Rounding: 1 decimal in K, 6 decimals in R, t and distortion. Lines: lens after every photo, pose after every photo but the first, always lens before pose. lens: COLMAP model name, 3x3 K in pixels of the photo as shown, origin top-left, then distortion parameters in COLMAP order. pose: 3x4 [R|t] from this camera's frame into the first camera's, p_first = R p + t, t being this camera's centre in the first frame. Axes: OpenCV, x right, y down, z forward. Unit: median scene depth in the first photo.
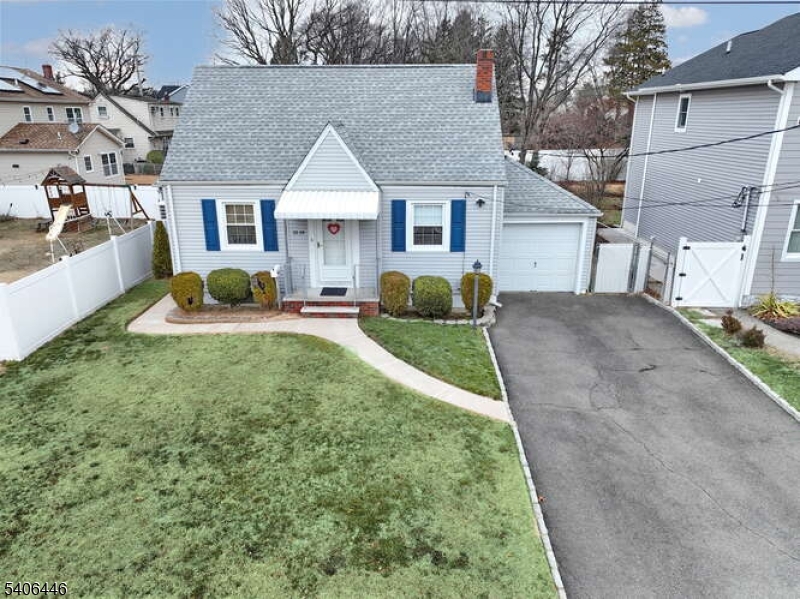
lens RADIAL K [[547.2, 0, 400.0], [0, 547.2, 299.5], [0, 0, 1]] dist [0.002882, 0.000263]
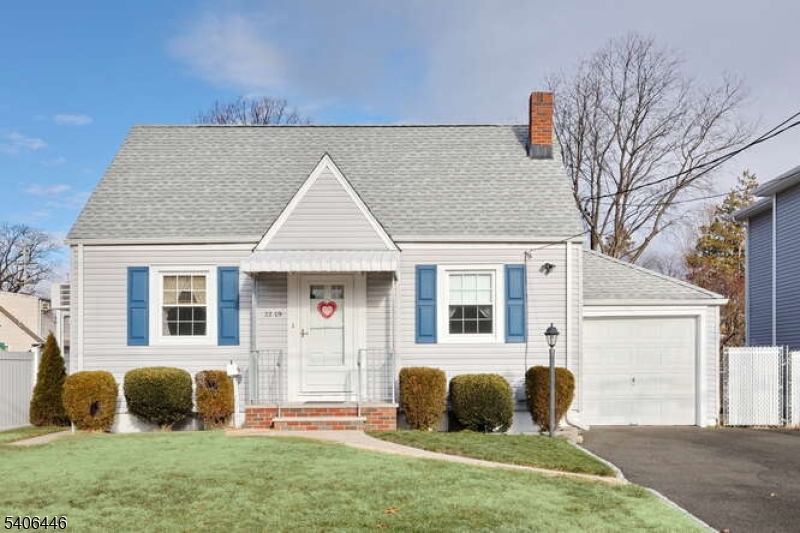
lens RADIAL K [[833.4, 0, 426.9], [0, 833.4, 371.1], [0, 0, 1]] dist [0.007204, 0.011740]
pose [[0.999401, -0.002279, 0.034544, -0.036332], [0.013210, 0.947442, -0.319655, 0.261609], [-0.031999, 0.319920, 0.946904, 0.073453]]
